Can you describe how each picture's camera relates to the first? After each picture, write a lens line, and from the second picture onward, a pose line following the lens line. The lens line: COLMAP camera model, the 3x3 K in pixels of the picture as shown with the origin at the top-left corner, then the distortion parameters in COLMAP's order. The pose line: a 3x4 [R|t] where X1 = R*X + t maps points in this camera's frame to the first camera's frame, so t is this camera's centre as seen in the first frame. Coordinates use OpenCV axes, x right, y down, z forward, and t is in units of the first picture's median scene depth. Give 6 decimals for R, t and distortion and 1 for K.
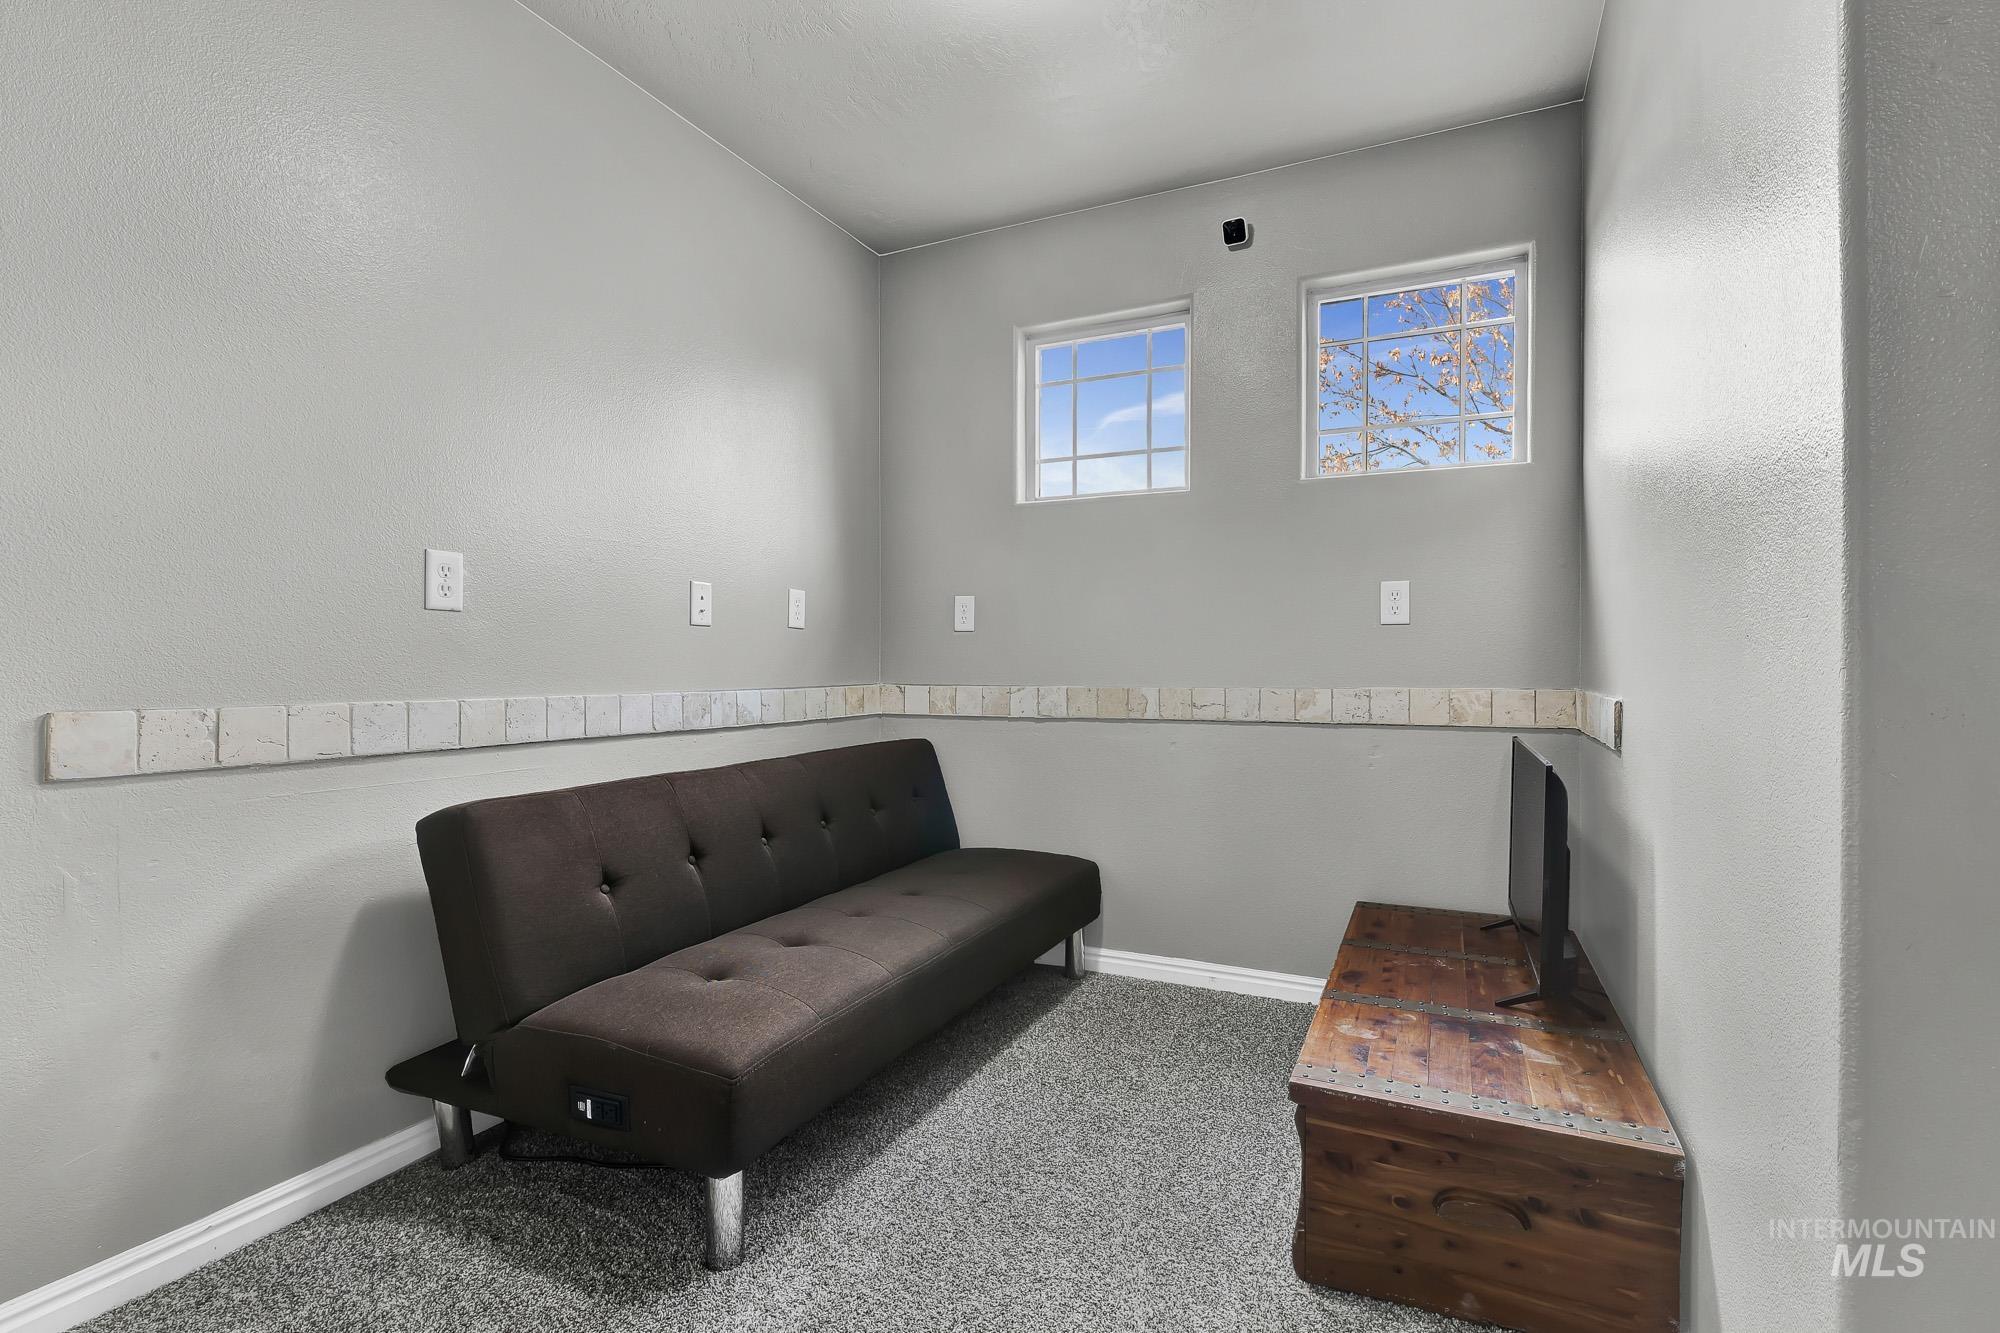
lens RADIAL K [[942.4, 0, 1009.1], [0, 942.4, 668.9], [0, 0, 1]] dist [-0.003256, -0.000846]
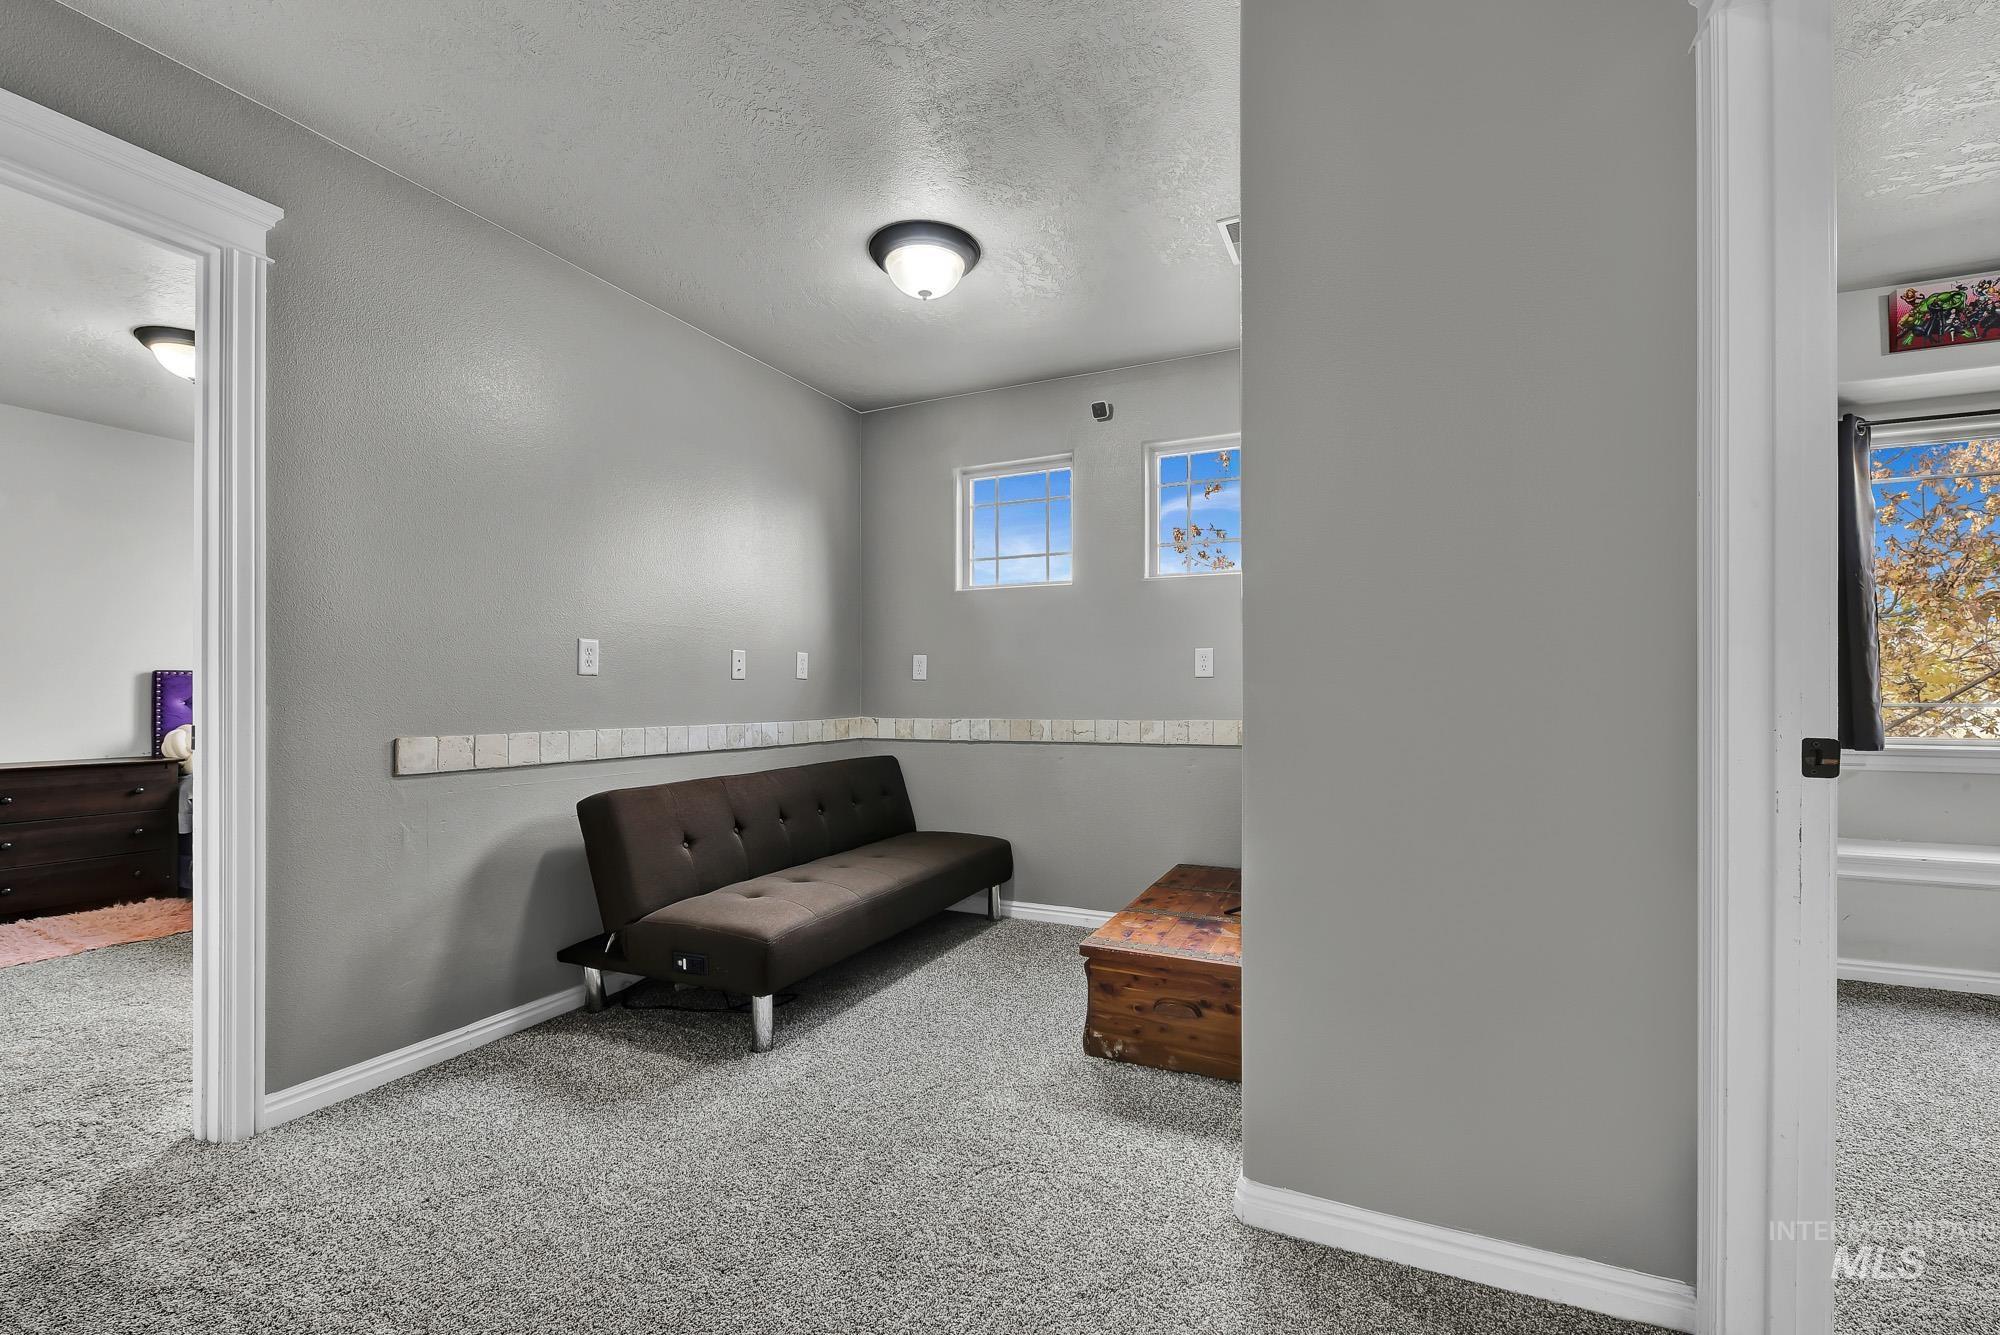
lens RADIAL K [[867.1, 0, 994.3], [0, 867.1, 684.6], [0, 0, 1]] dist [-0.008429, 0.000318]
pose [[0.999999, -0.001521, 0.000125, 0.107559], [0.001523, 0.999899, -0.014123, -0.023564], [-0.000104, 0.014123, 0.999900, -0.509187]]
